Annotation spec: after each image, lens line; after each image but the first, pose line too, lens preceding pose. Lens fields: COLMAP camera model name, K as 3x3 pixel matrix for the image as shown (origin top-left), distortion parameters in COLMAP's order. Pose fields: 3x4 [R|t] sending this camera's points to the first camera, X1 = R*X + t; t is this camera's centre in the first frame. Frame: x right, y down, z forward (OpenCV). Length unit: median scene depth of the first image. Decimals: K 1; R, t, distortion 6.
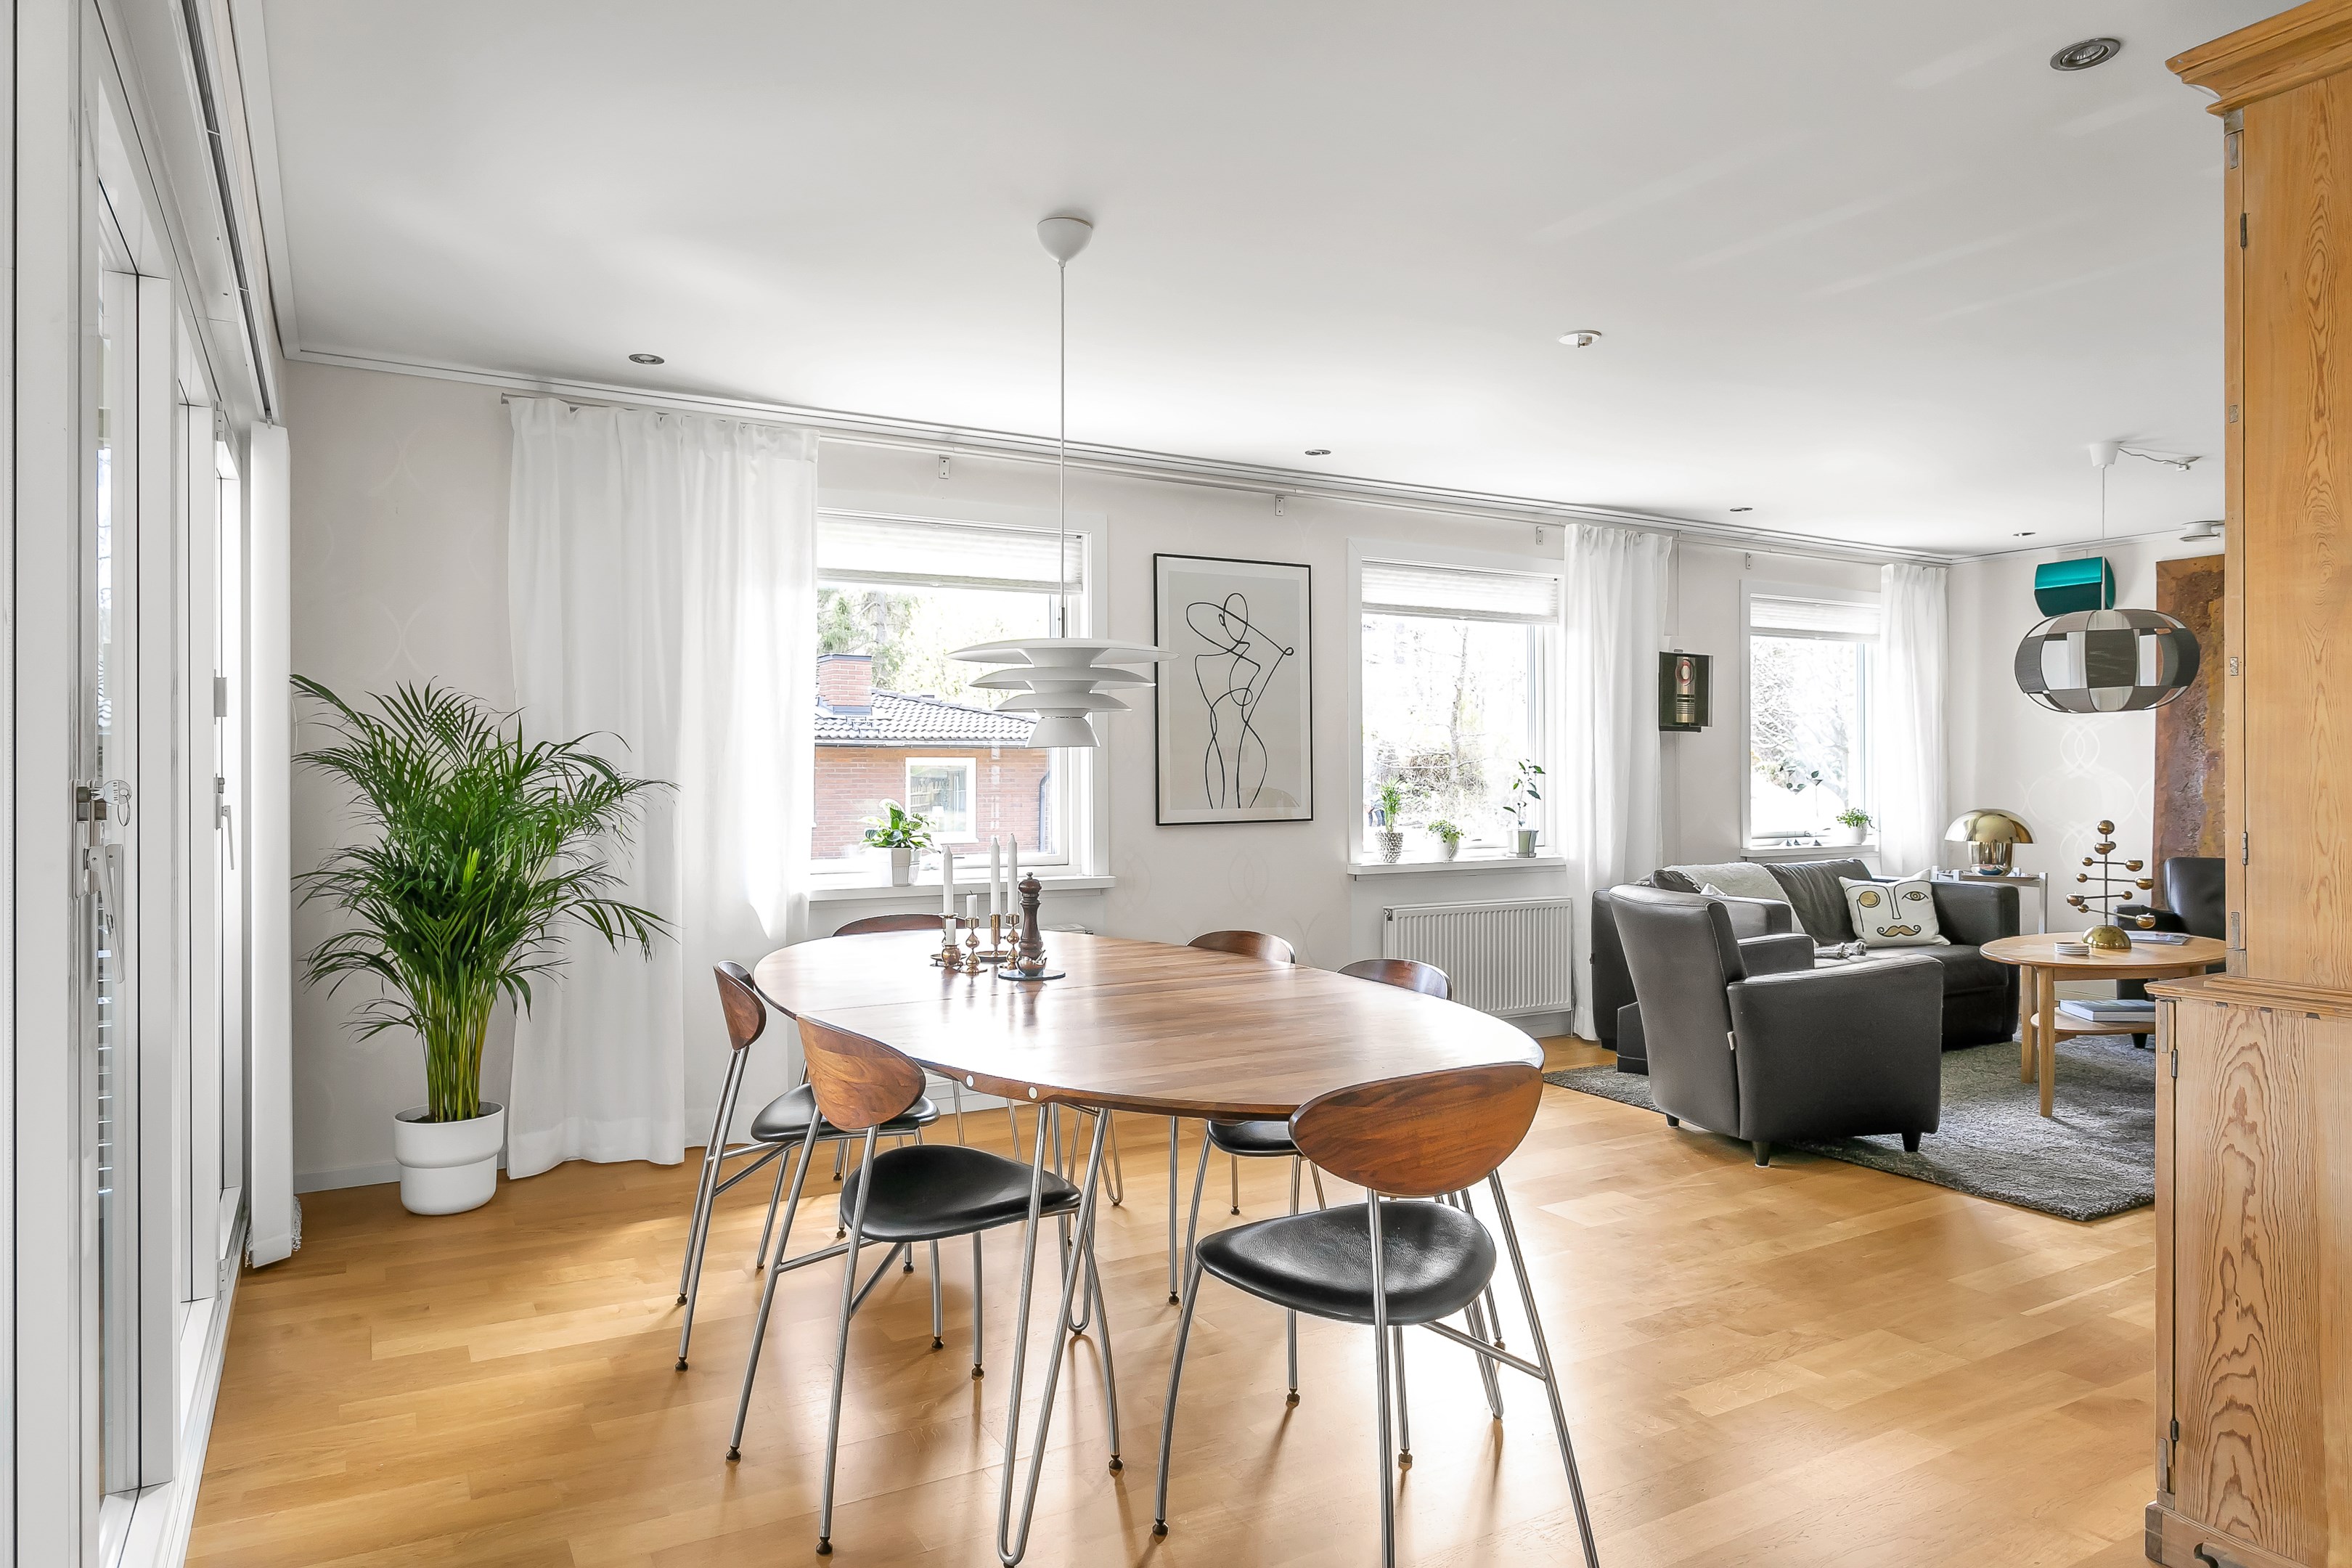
lens RADIAL K [[1424.1, 0, 1158.7], [0, 1424.1, 772.9], [0, 0, 1]] dist [-0.000099, -0.000392]
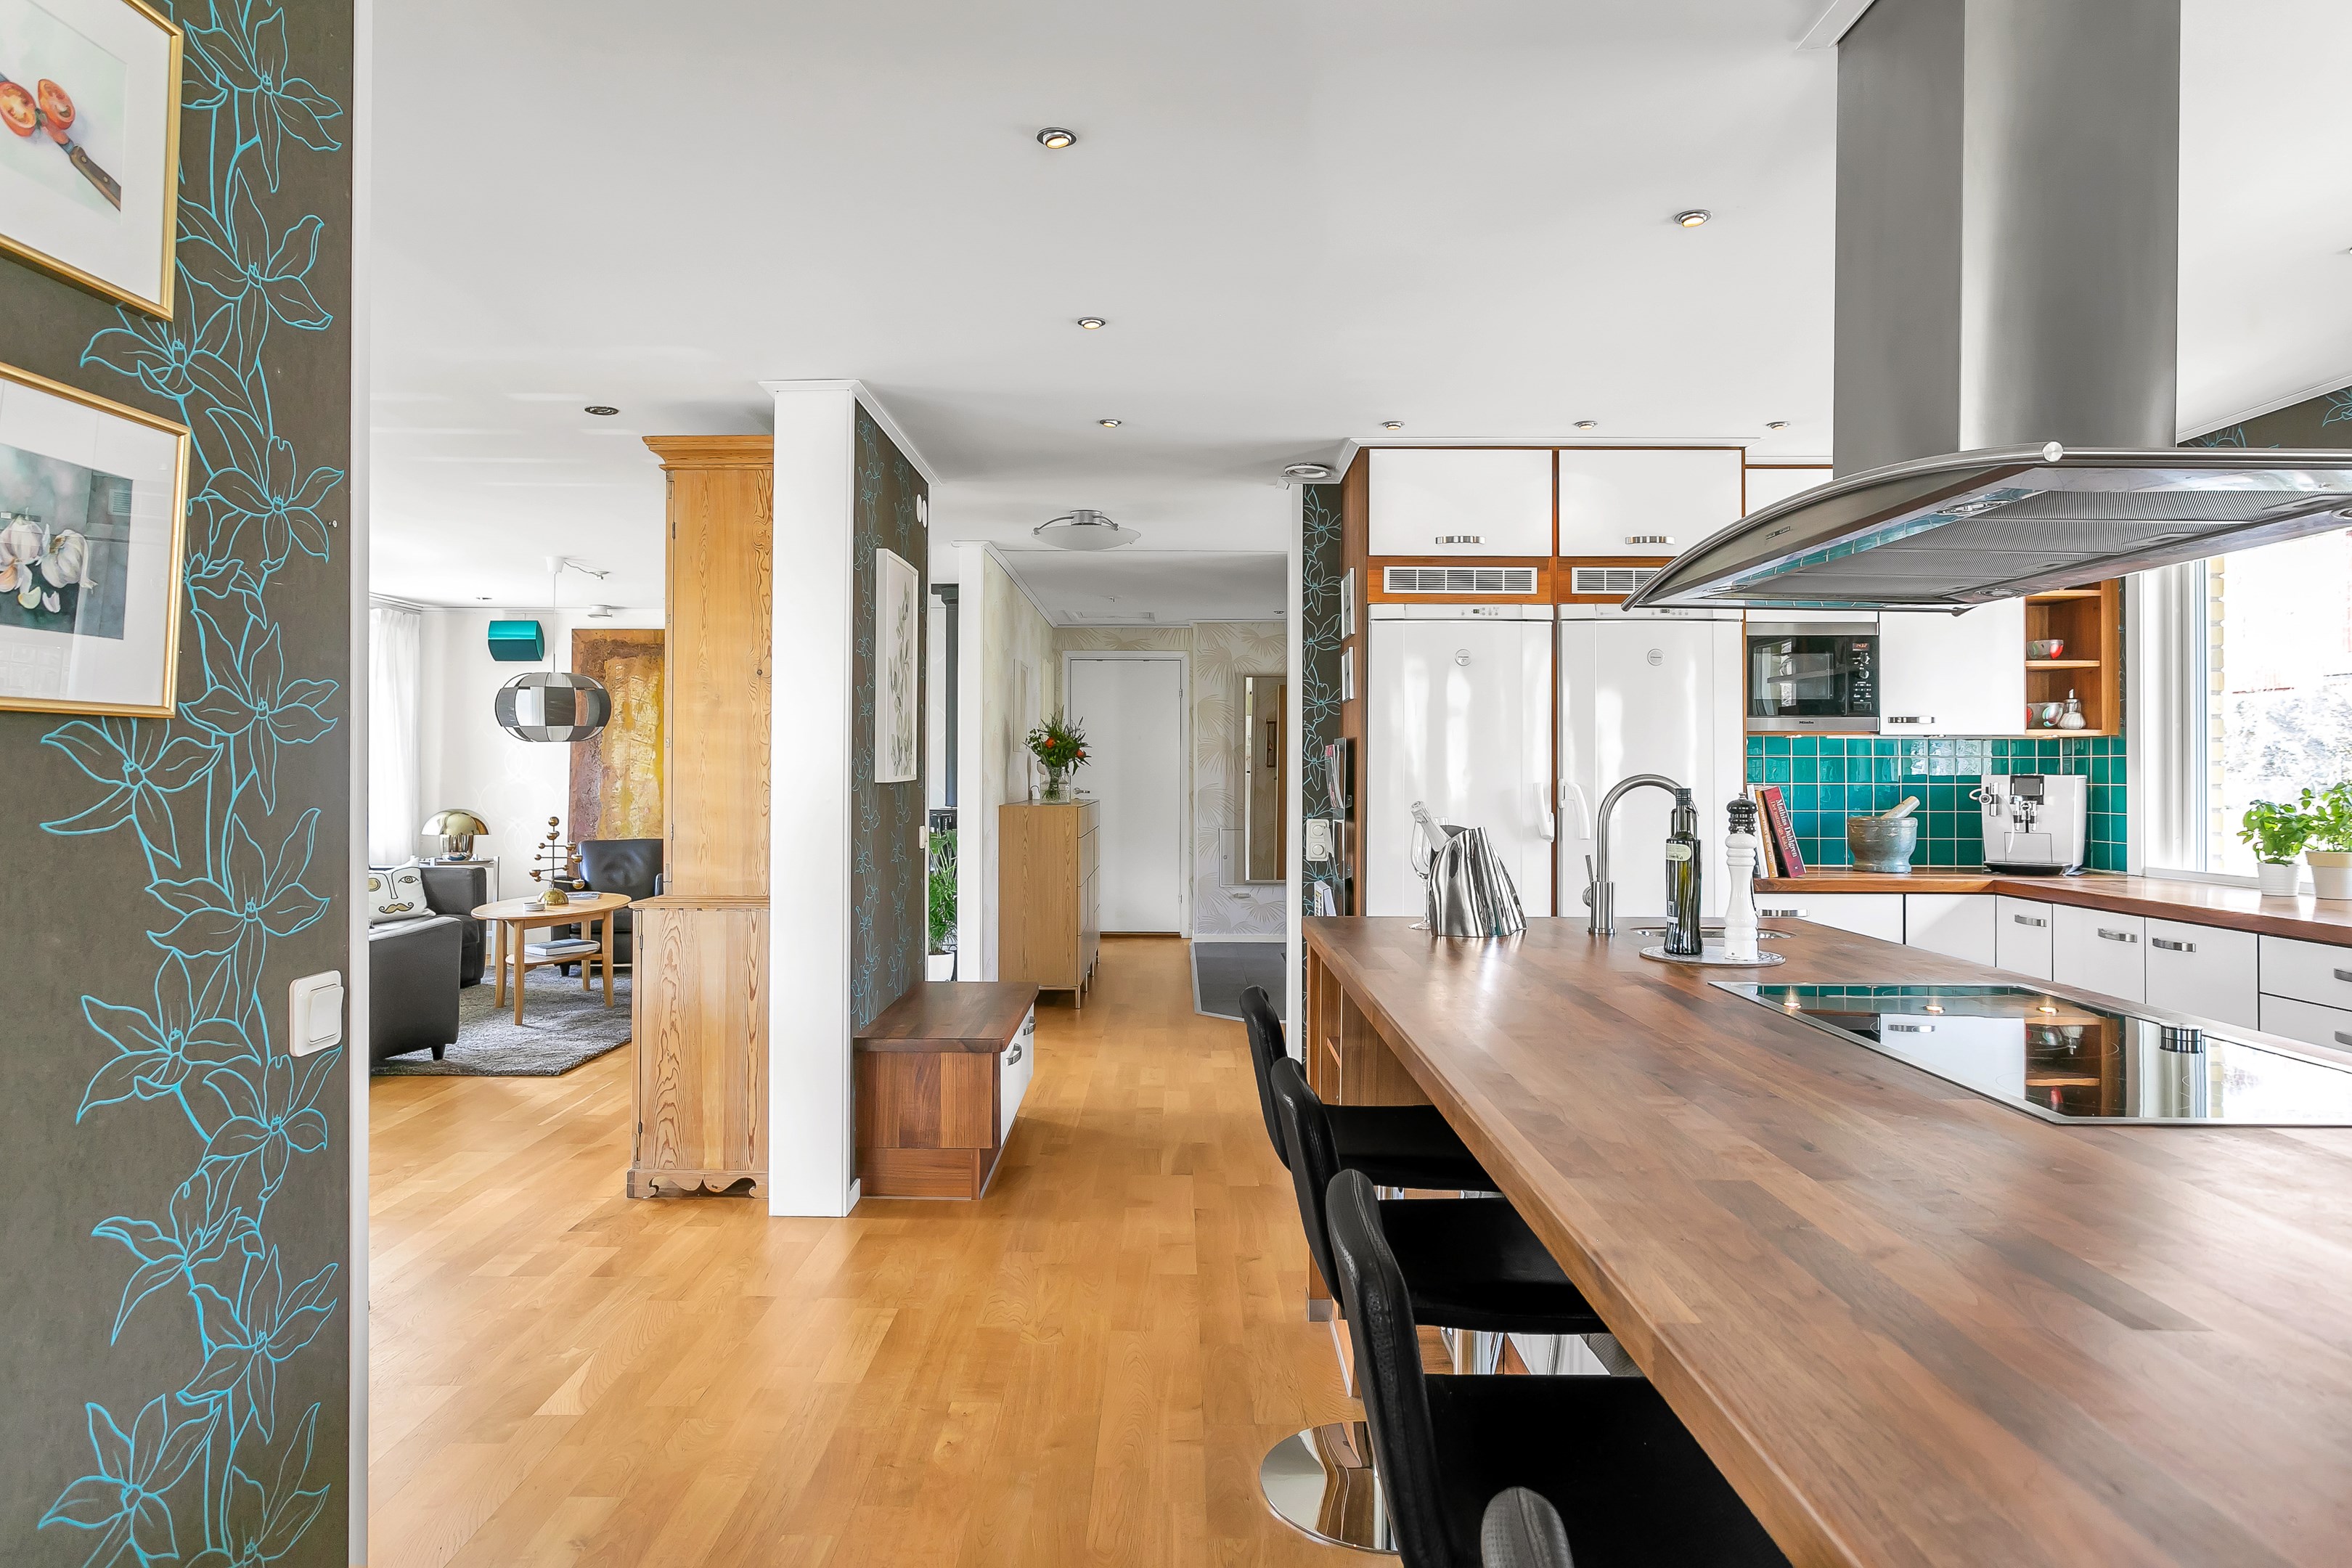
lens RADIAL K [[1392.2, 0, 1167.9], [0, 1392.2, 759.4], [0, 0, 1]] dist [-0.002633, -0.000231]
pose [[0.500872, 0.009770, 0.865466, -0.210134], [-0.003938, 0.999952, -0.009010, -0.012323], [-0.865512, 0.001105, 0.500887, -0.212210]]
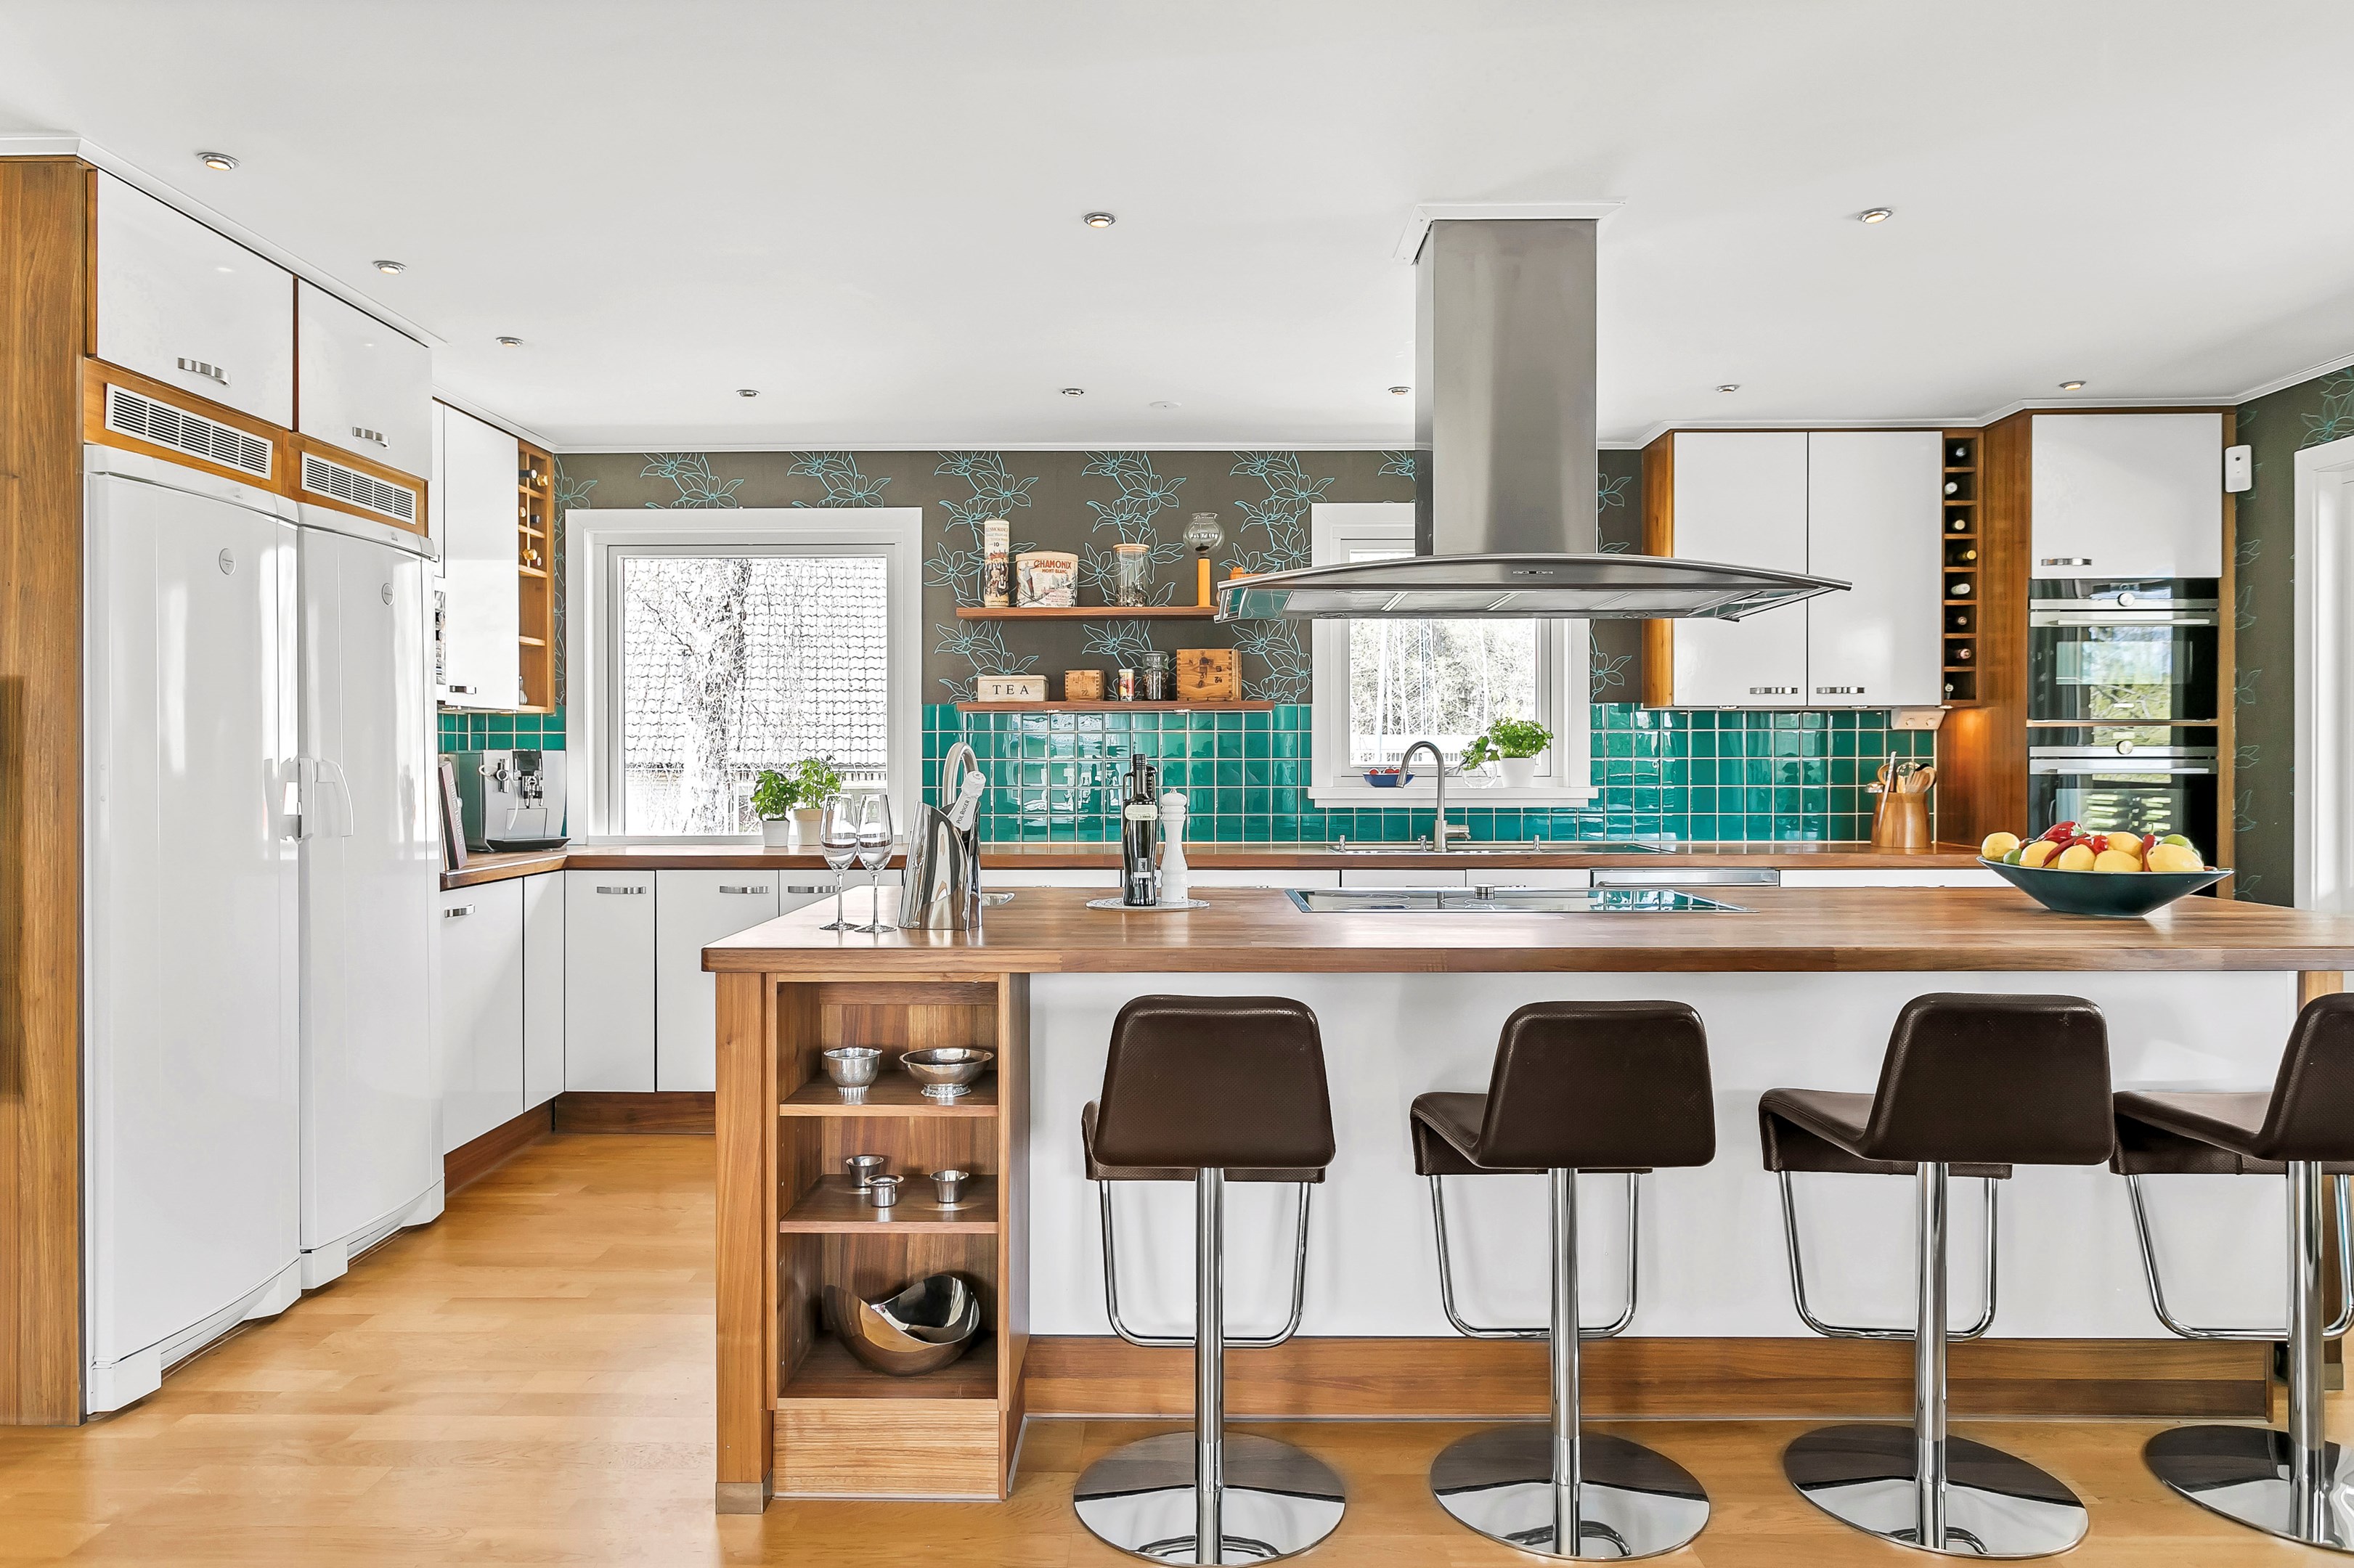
lens RADIAL K [[1475.4, 0, 1162.8], [0, 1475.4, 765.1], [0, 0, 1]] dist [0.002138, -0.001187]
pose [[-0.862469, -0.000584, 0.506109, -0.013851], [0.000923, 0.999996, 0.002727, -0.005934], [-0.506109, 0.002820, -0.862465, 0.298099]]
